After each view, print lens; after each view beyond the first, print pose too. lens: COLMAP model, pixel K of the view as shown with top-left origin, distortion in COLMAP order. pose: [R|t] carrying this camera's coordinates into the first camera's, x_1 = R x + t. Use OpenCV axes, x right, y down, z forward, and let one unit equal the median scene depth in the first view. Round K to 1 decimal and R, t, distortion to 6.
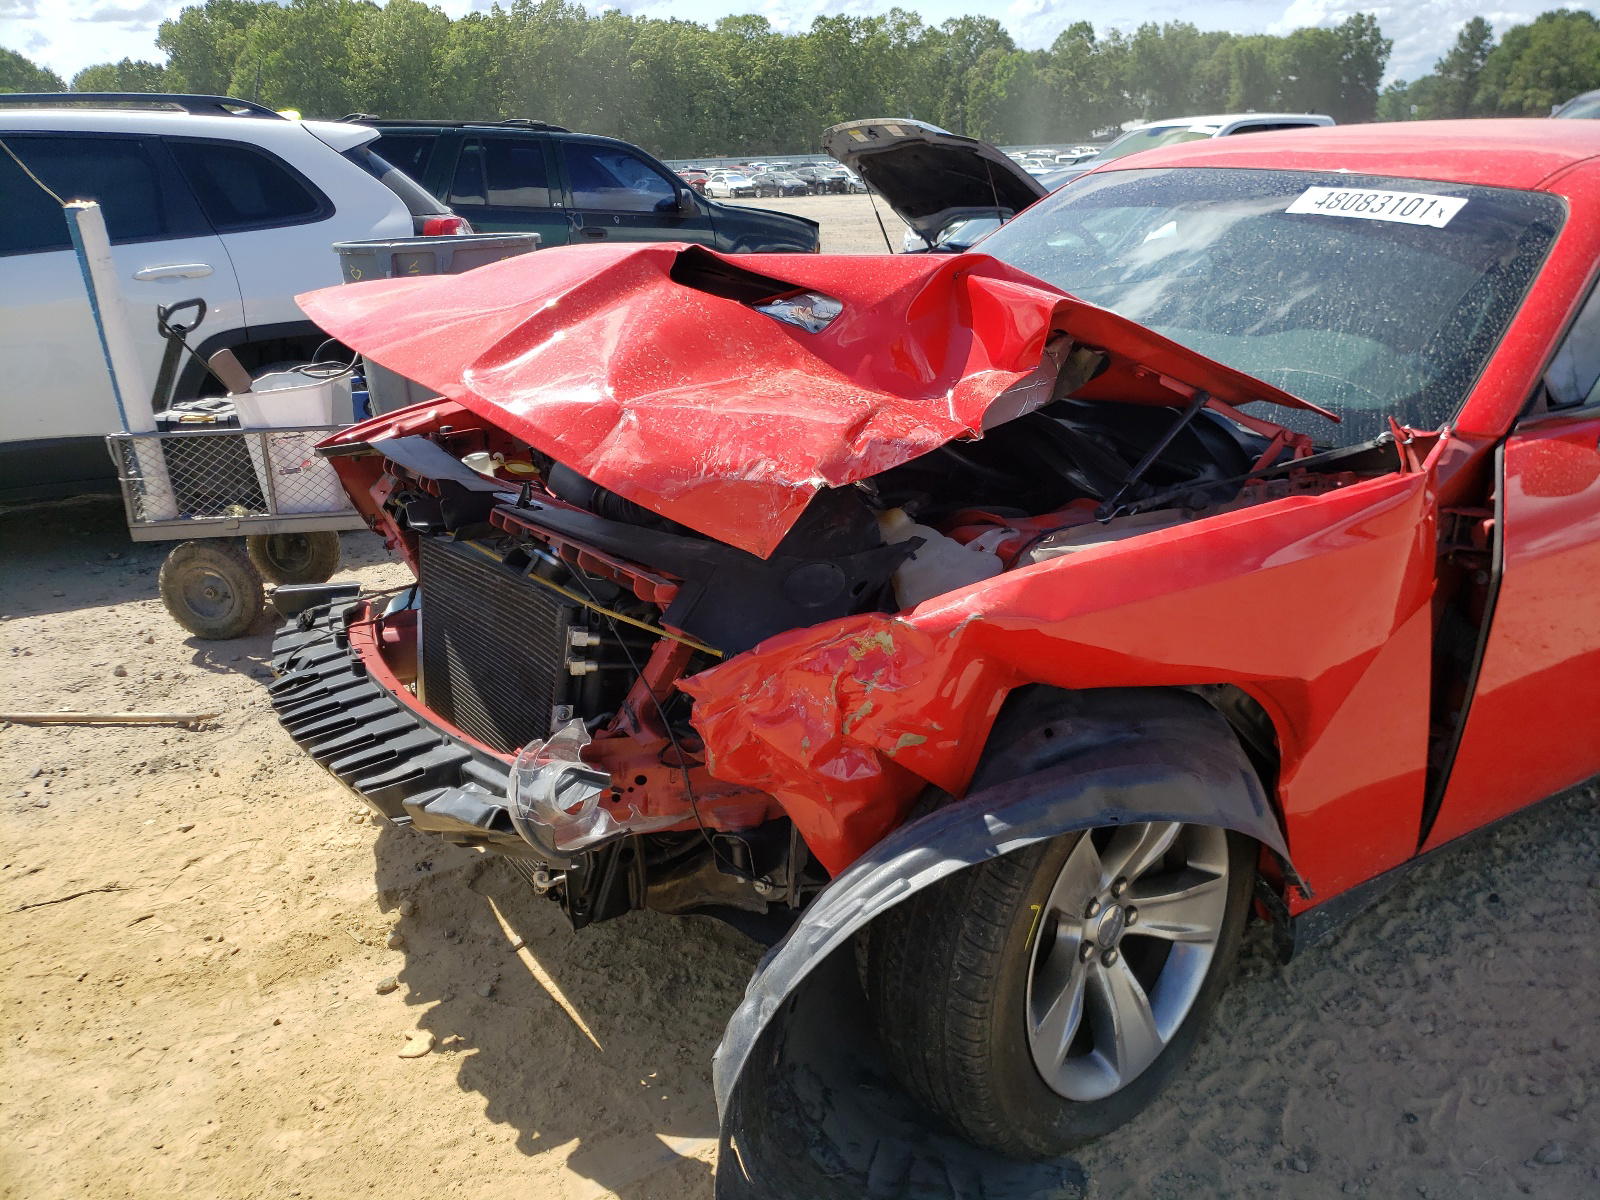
lens RADIAL K [[1248.1, 0, 805.1], [0, 1248.1, 635.8], [0, 0, 1]] dist [-0.009354, 0.030727]
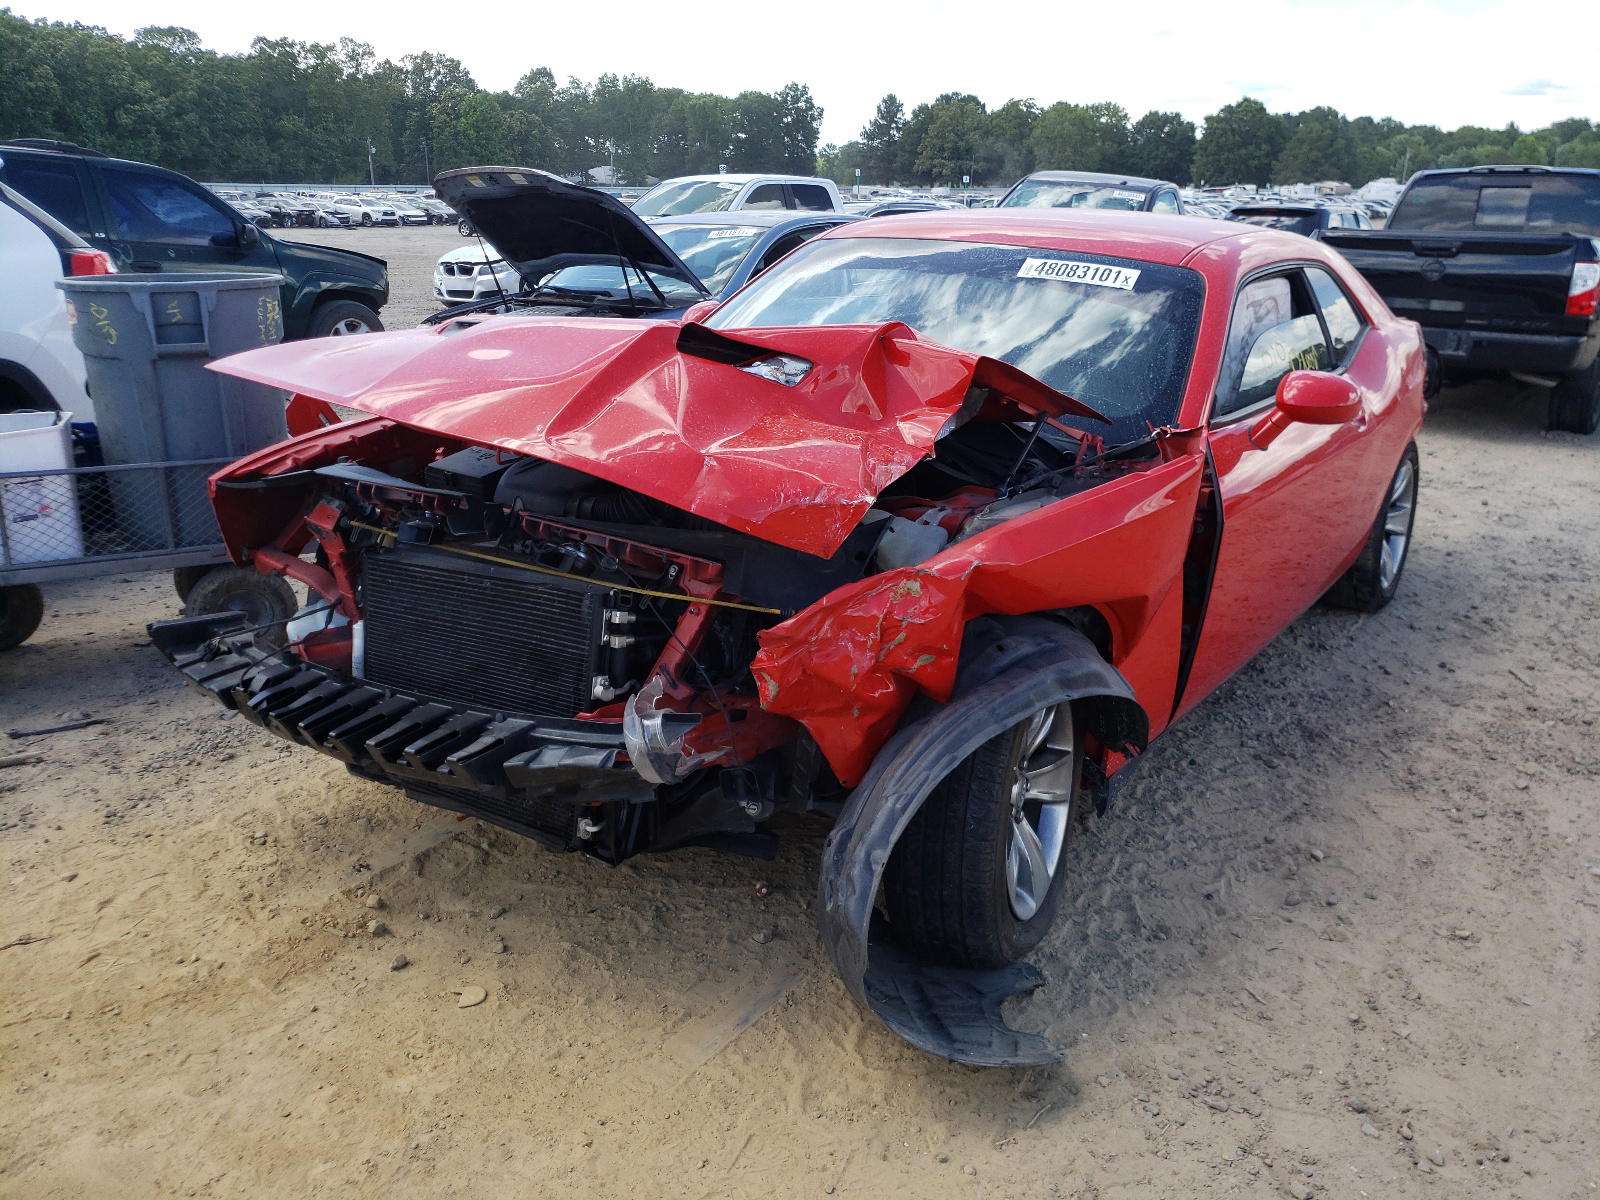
lens RADIAL K [[1248.1, 0, 805.1], [0, 1248.1, 635.8], [0, 0, 1]] dist [-0.009354, 0.030727]
pose [[0.922992, -0.088212, 0.374573, -0.435975], [0.099134, 0.995024, -0.009949, 0.046208], [-0.371832, 0.046315, 0.927144, -0.176831]]
